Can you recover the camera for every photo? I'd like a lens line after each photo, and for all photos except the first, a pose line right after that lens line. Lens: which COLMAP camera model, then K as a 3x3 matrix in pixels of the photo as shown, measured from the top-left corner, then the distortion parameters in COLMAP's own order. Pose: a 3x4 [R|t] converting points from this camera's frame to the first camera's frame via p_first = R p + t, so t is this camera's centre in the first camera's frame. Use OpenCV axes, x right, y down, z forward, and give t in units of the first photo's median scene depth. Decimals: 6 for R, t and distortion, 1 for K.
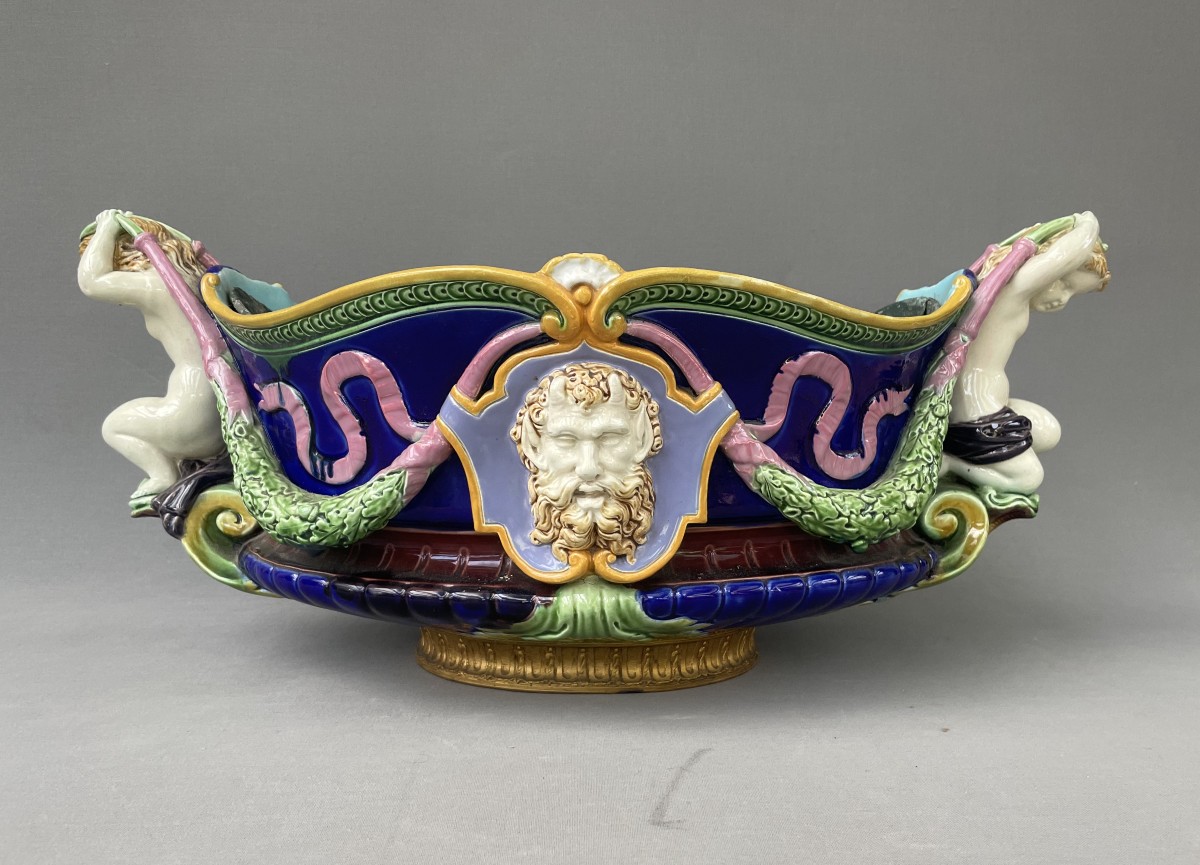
lens RADIAL K [[1076.6, 0, 641.5], [0, 1076.6, 433.7], [0, 0, 1]] dist [0.127867, -0.226813]
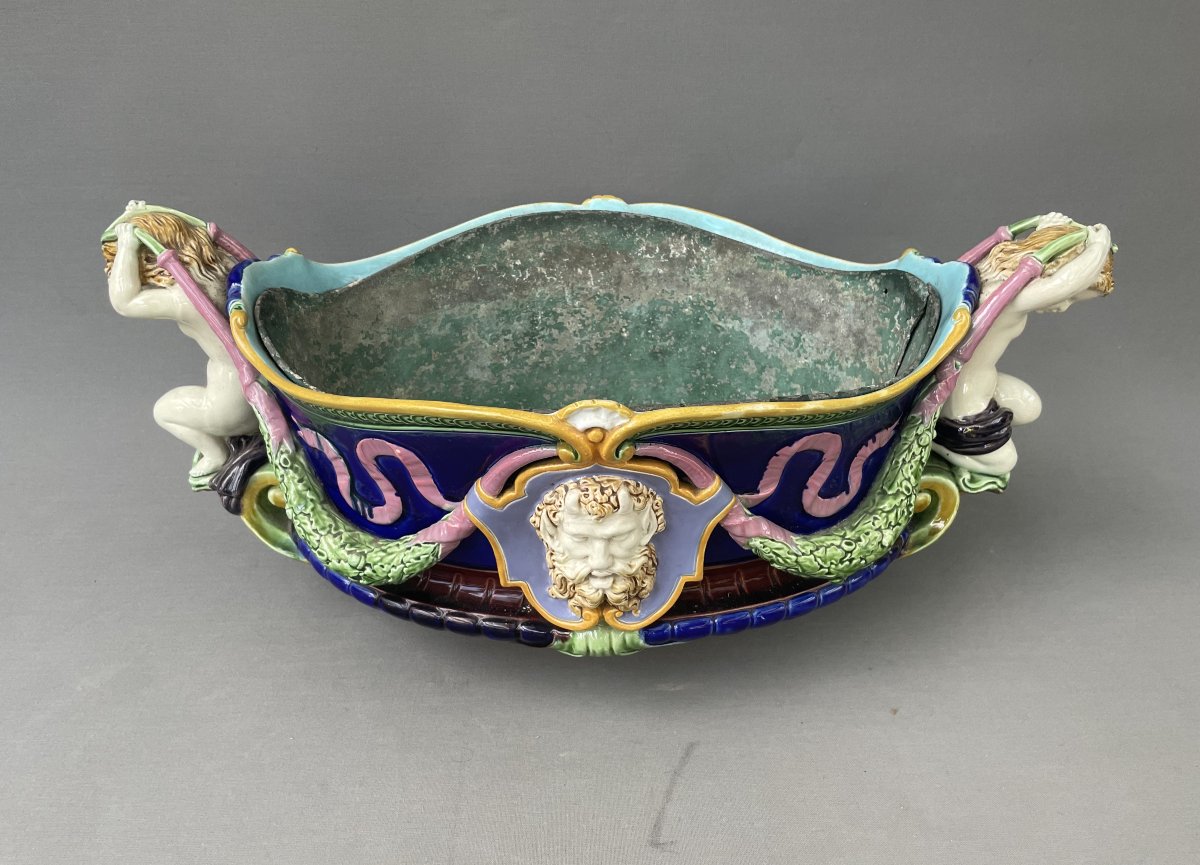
lens RADIAL K [[1059.1, 0, 600.0], [0, 1059.1, 432.5], [0, 0, 1]] dist [0.124123, -0.210580]
pose [[0.999465, 0.013396, -0.029822, -0.016374], [-0.000708, 0.920846, 0.389927, -0.495856], [0.032685, -0.389697, 0.920363, 0.021124]]
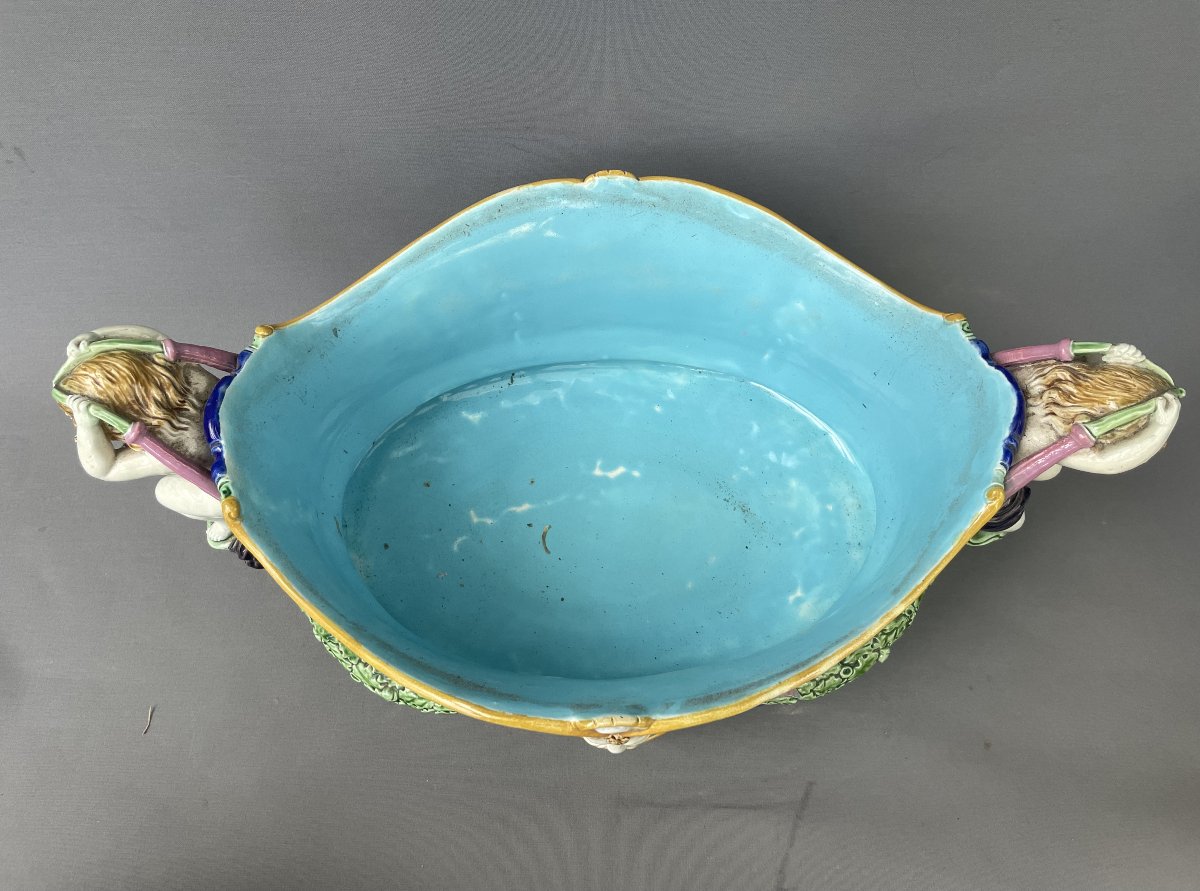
lens RADIAL K [[1002.2, 0, 600.0], [0, 1002.2, 445.5], [0, 0, 1]] dist [0.032480, 0.000035]
pose [[0.999801, 0.008455, -0.018052, -0.046968], [0.010819, 0.530451, 0.847647, -1.060432], [0.016742, -0.847674, 0.530254, 0.639382]]
